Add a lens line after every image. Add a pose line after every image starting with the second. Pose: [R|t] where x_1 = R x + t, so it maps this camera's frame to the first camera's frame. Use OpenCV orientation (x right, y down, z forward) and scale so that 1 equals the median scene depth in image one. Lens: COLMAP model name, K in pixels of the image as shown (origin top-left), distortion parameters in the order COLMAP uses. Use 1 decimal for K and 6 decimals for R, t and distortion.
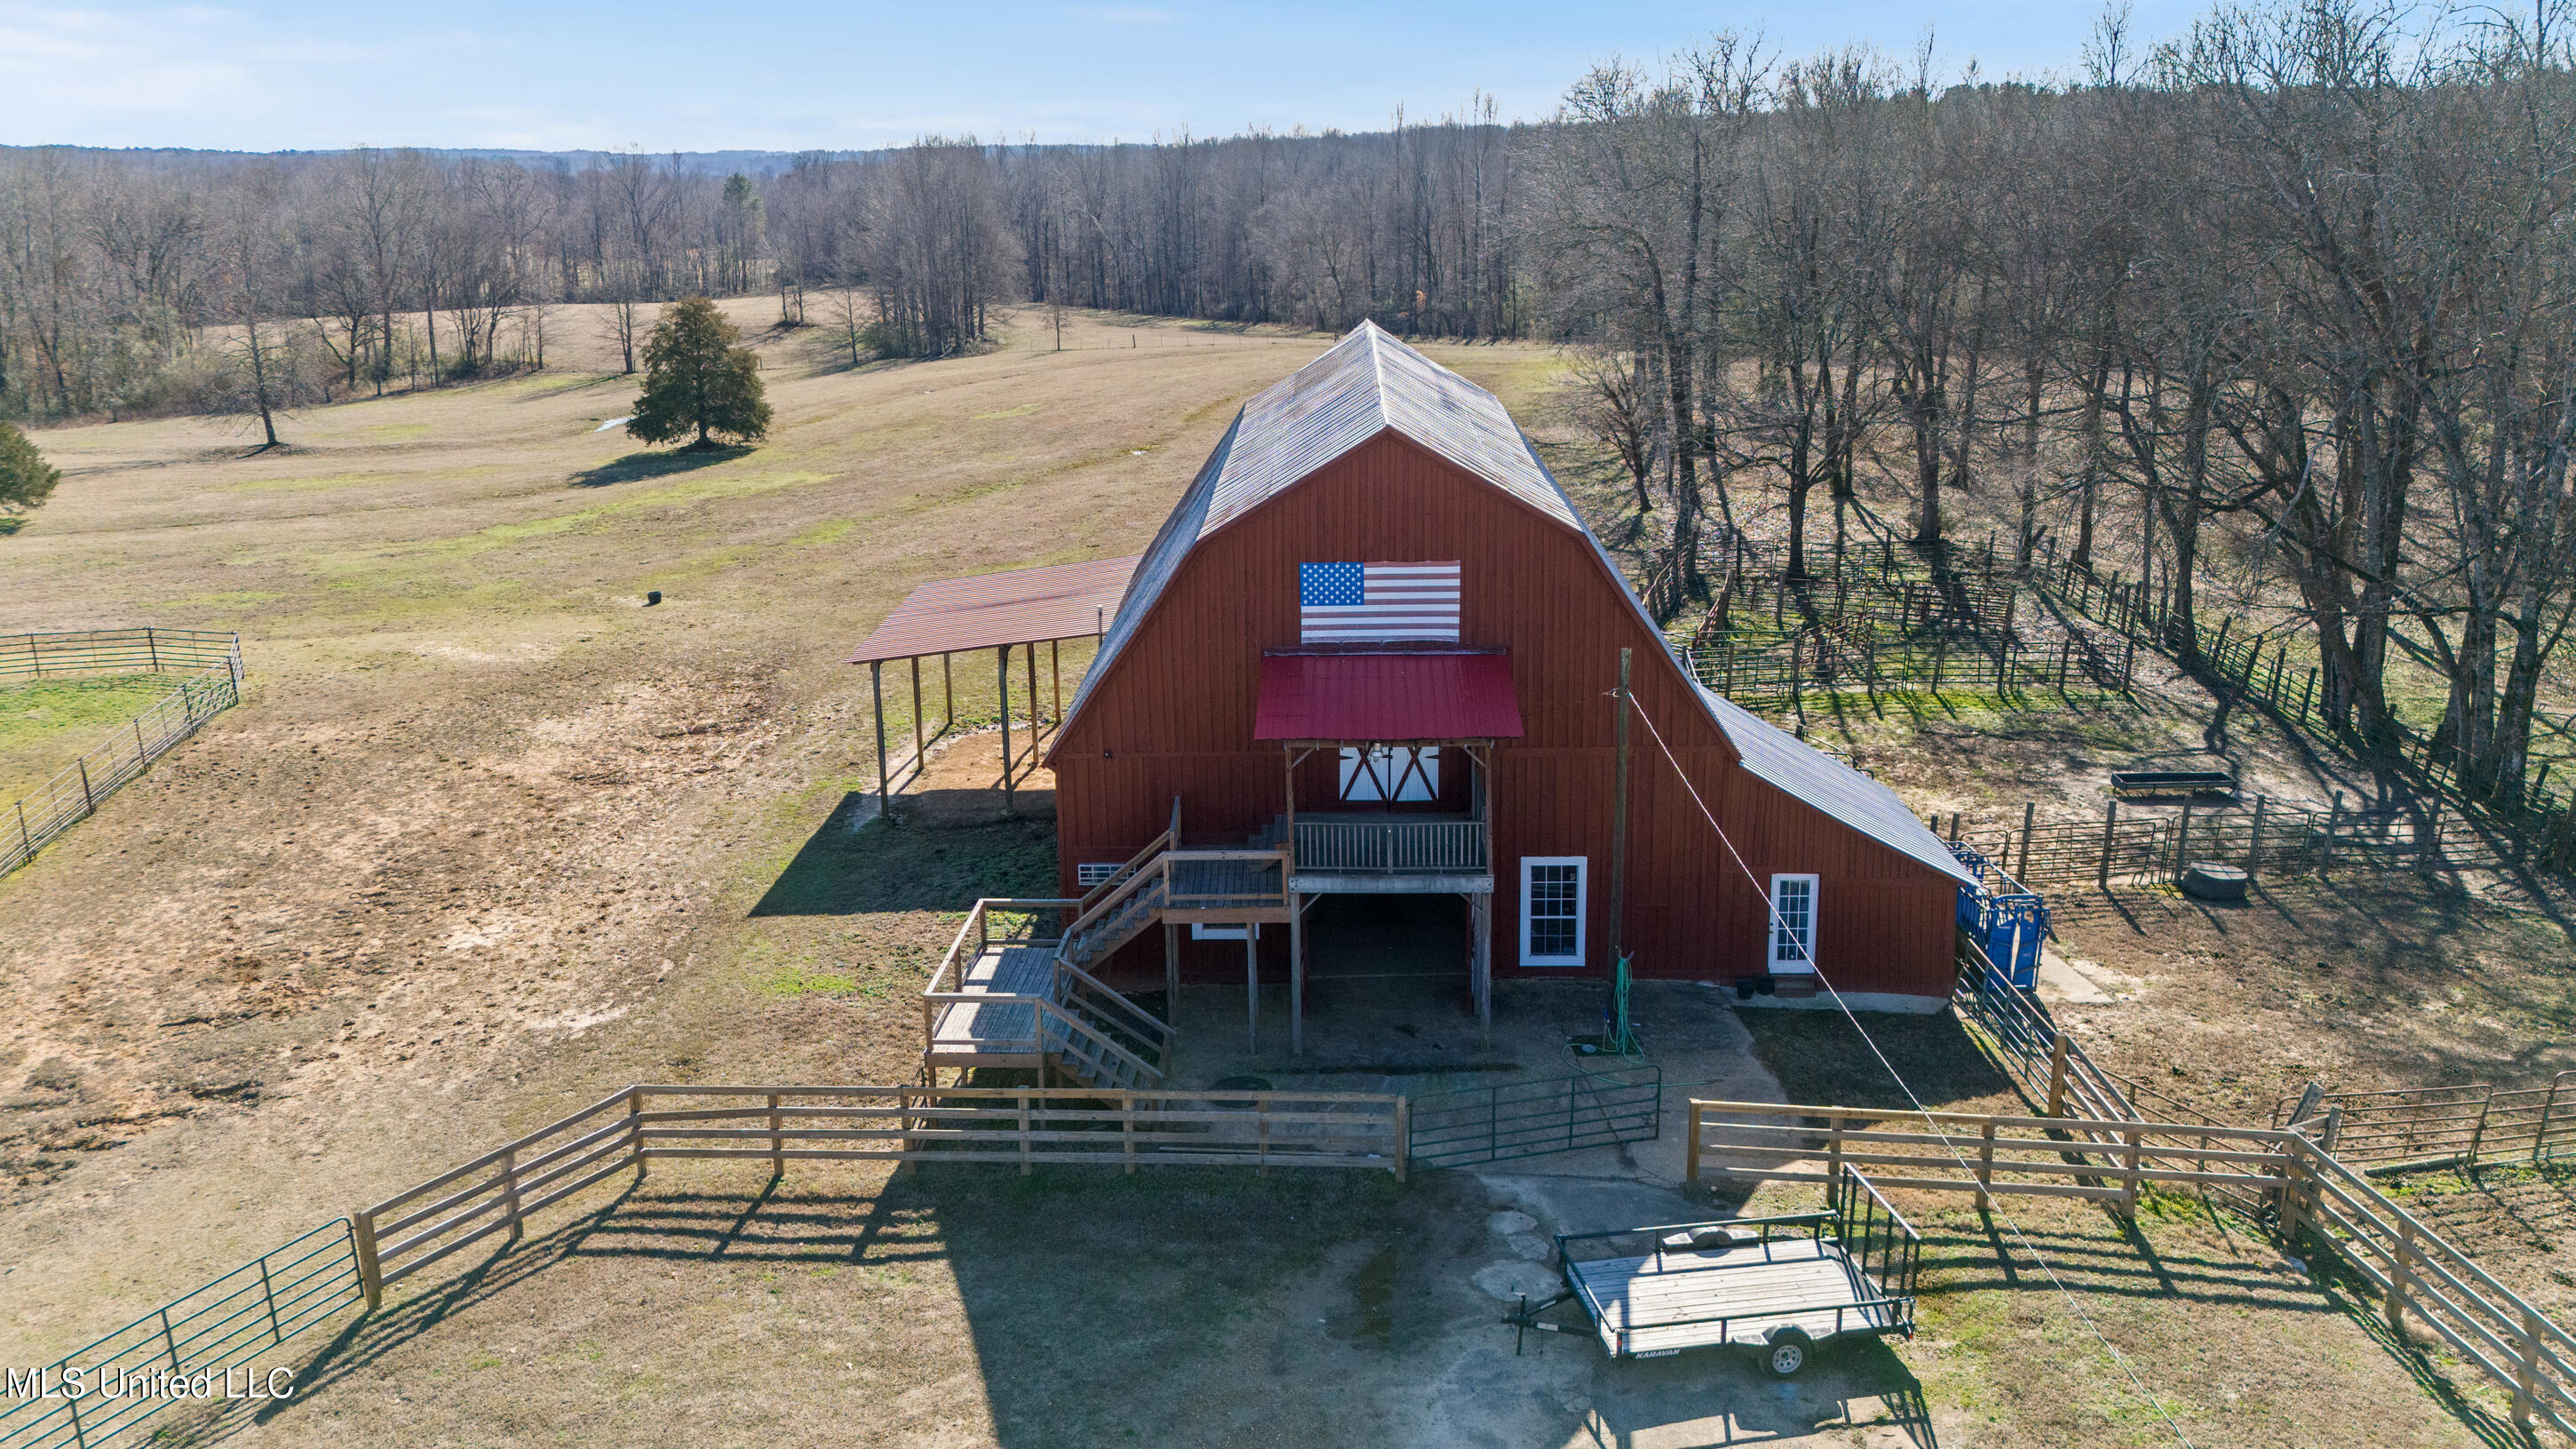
lens RADIAL K [[1895.0, 0, 1288.0], [0, 1895.0, 724.5], [0, 0, 1]] dist [0.075844, -0.058248]
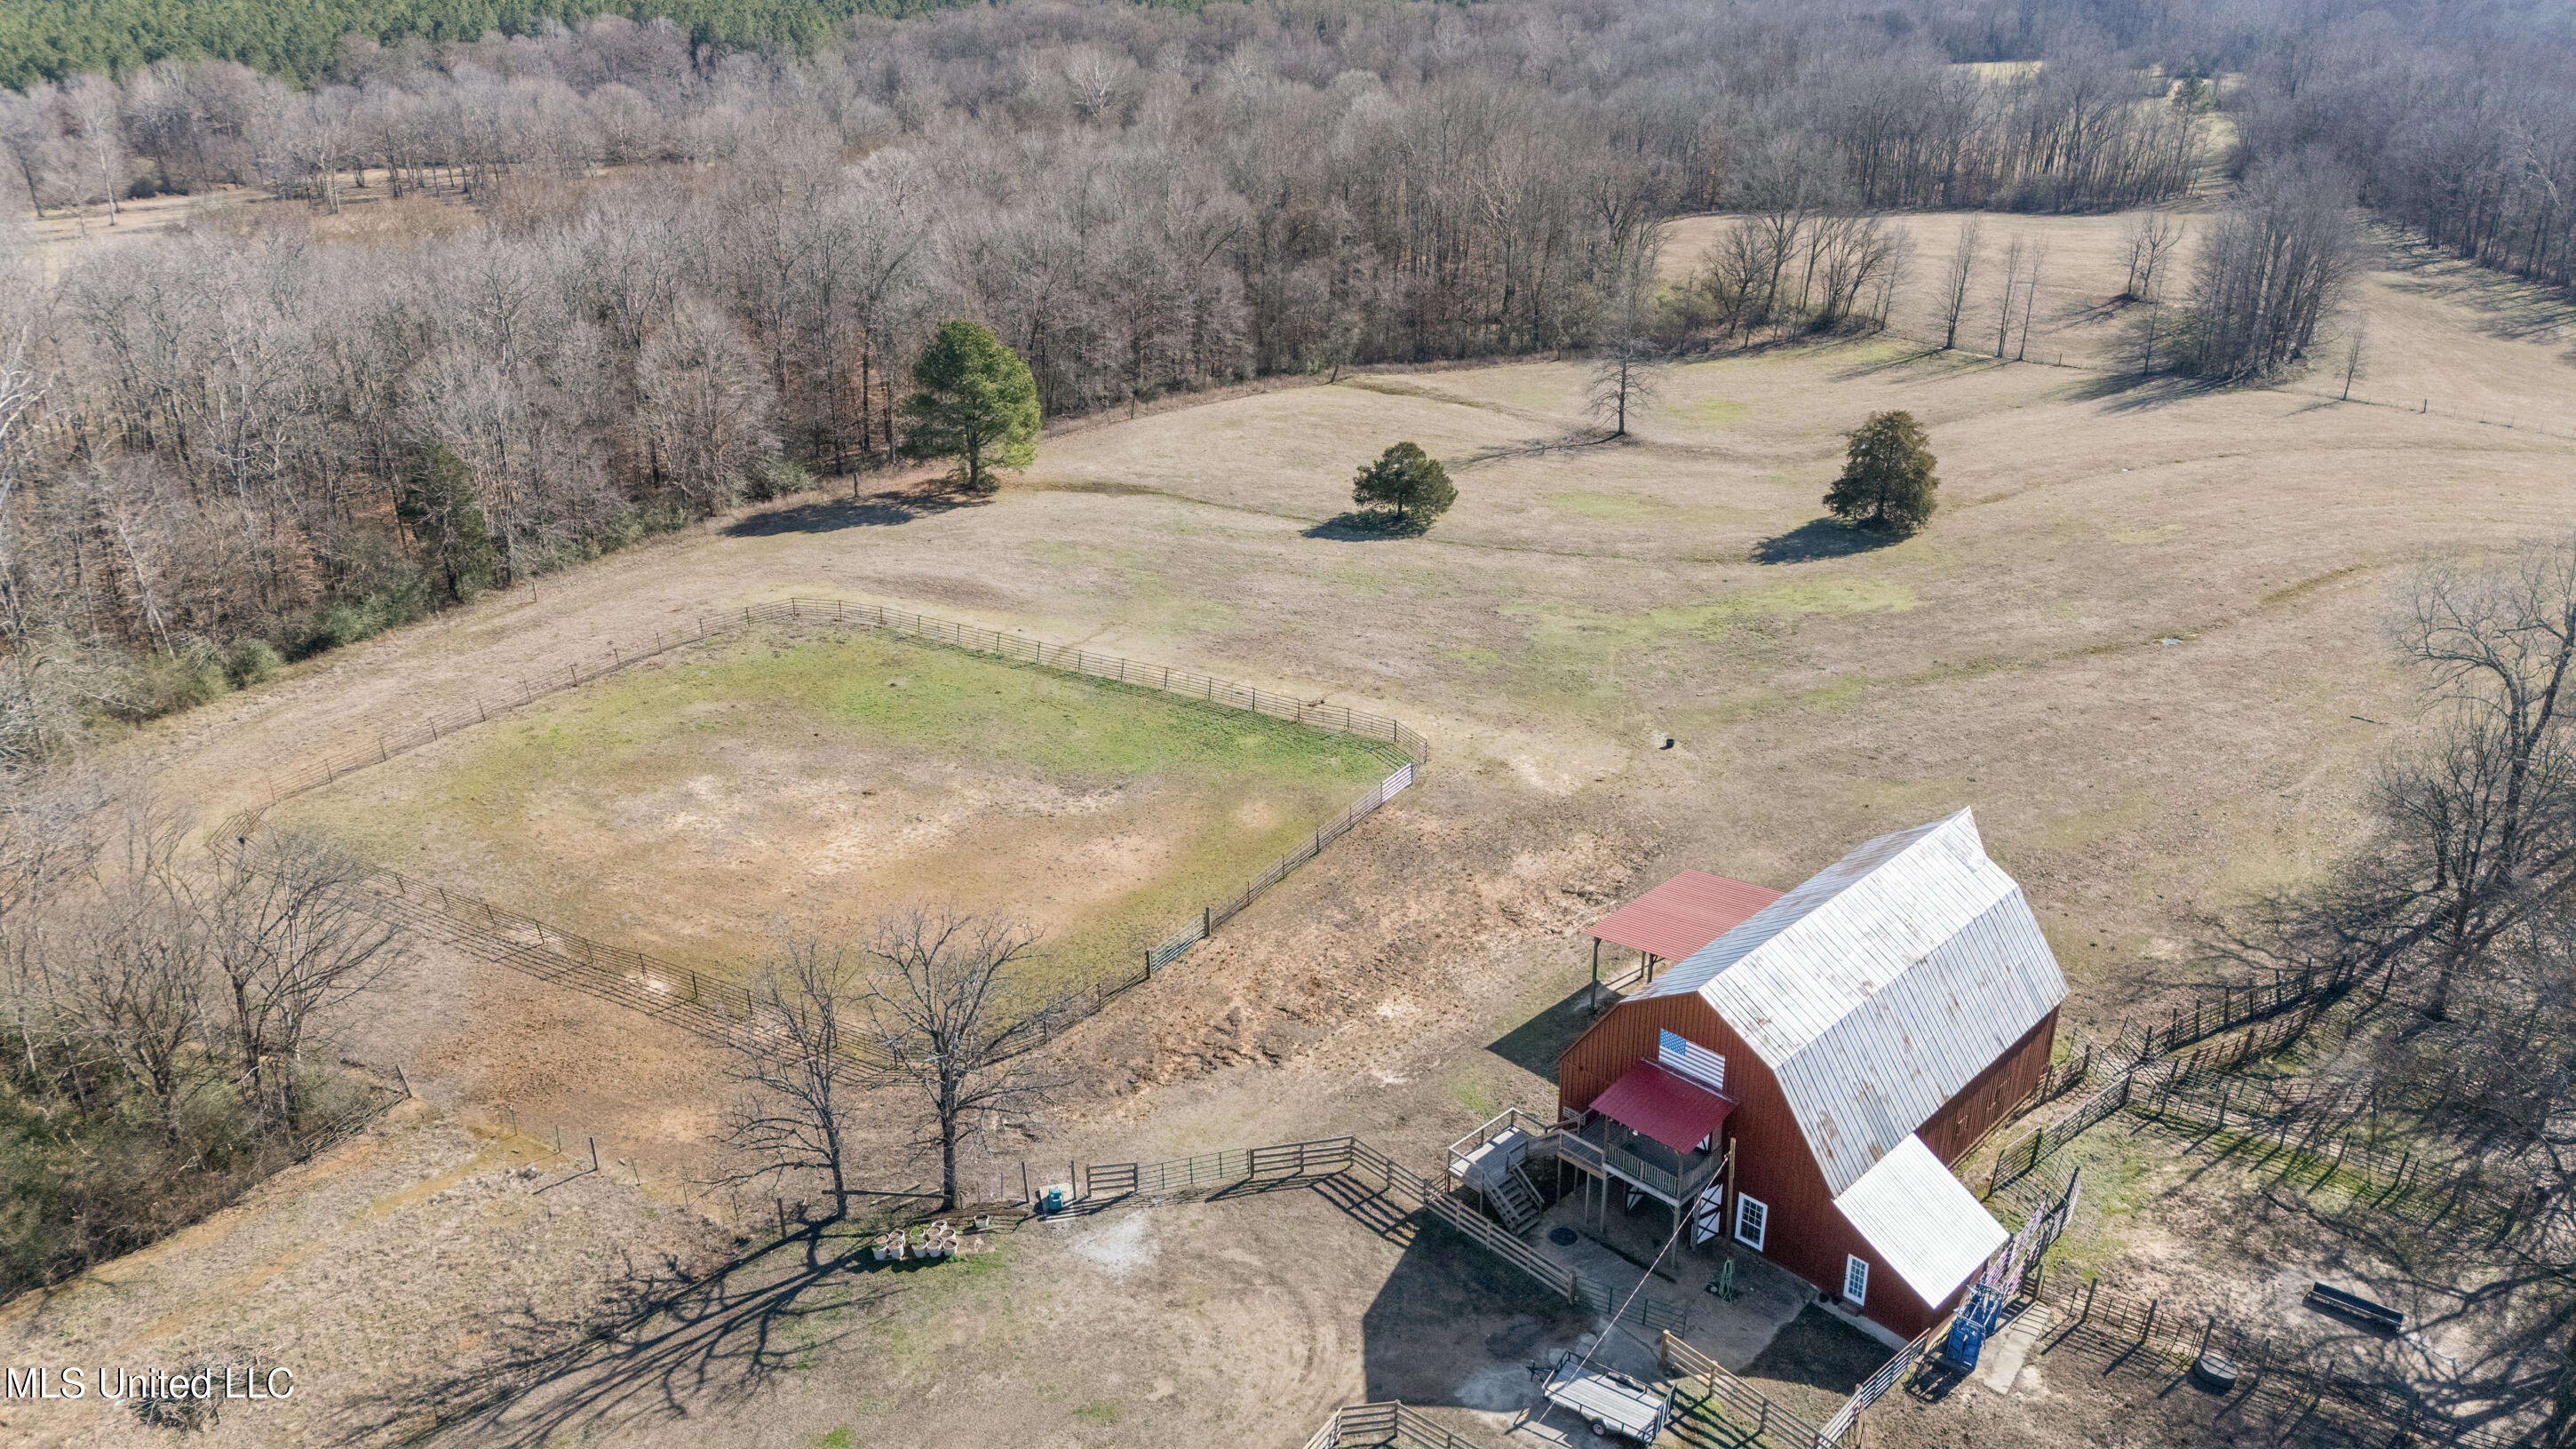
lens RADIAL K [[1895.0, 0, 1288.0], [0, 1895.0, 724.5], [0, 0, 1]] dist [0.075844, -0.058248]
pose [[0.733631, 0.281320, -0.618583, 0.723335], [-0.200250, 0.959362, 0.198806, -0.586040], [0.649374, -0.021979, 0.760152, -0.723001]]
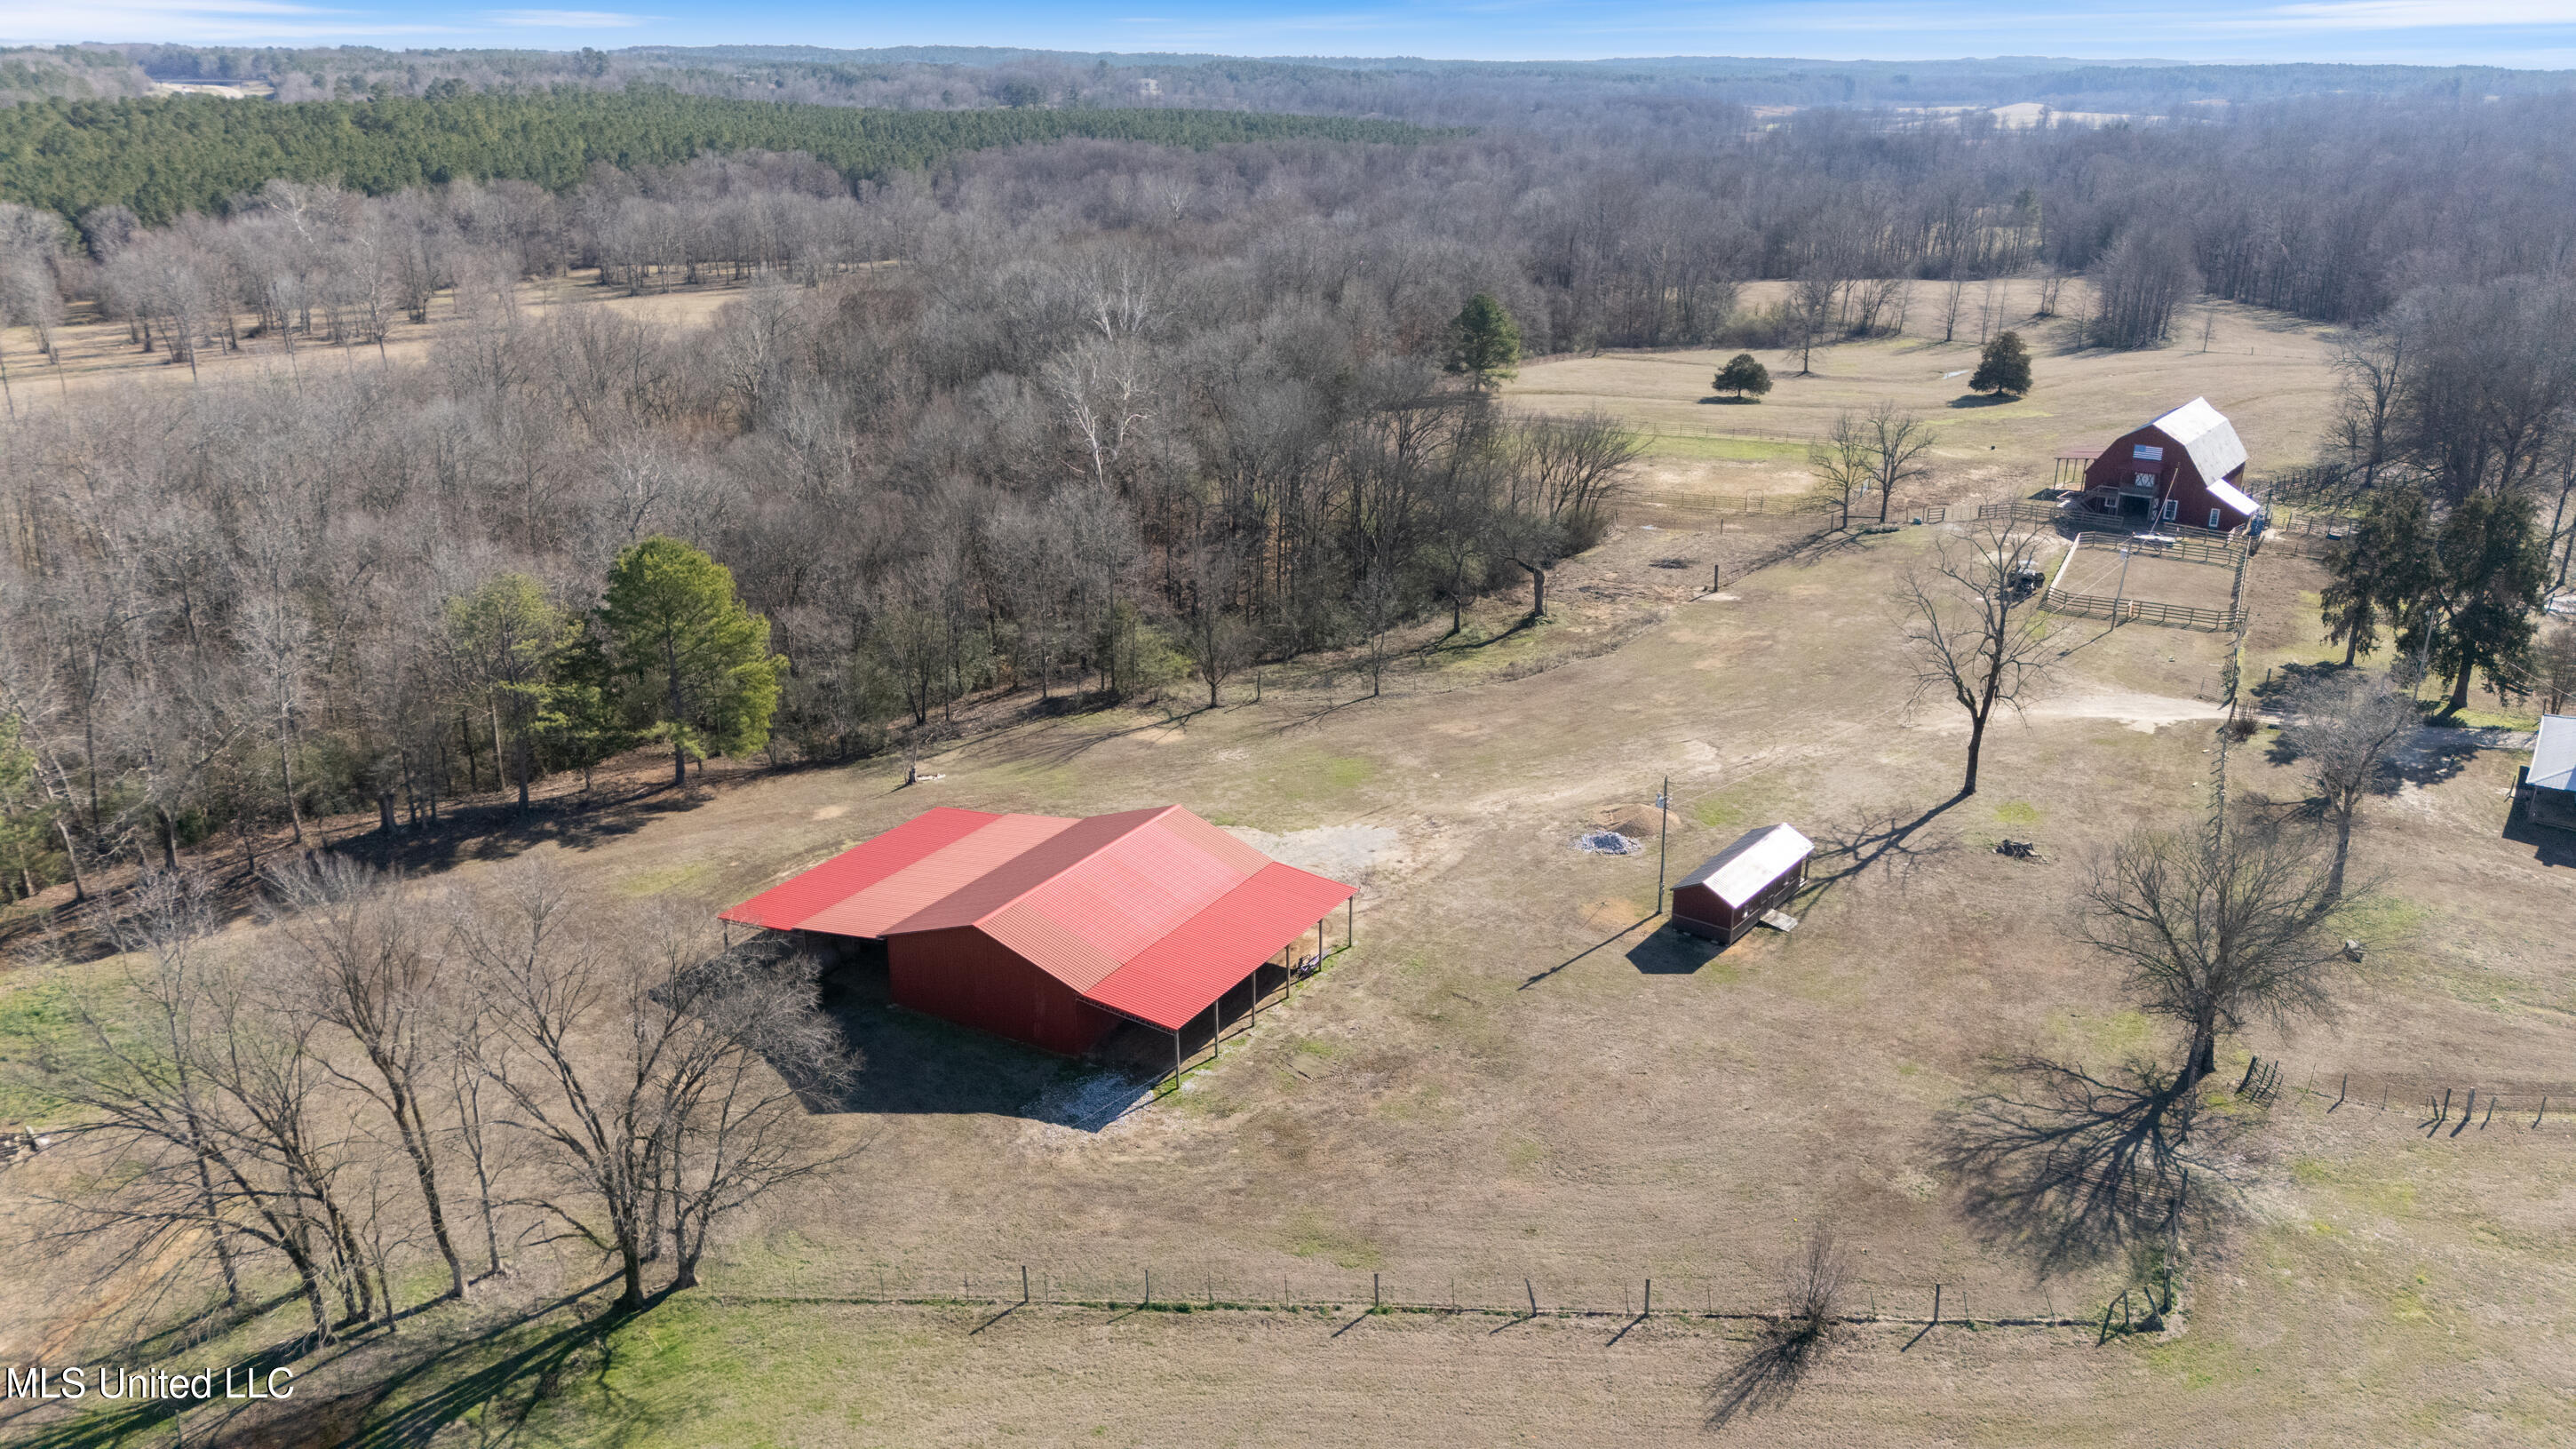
lens RADIAL K [[1895.0, 0, 1288.0], [0, 1895.0, 724.5], [0, 0, 1]] dist [0.075844, -0.058248]
pose [[0.818666, 0.208992, -0.534891, 0.983168], [-0.182253, 0.977830, 0.103113, 0.510066], [0.544582, 0.013071, 0.838606, -4.411668]]
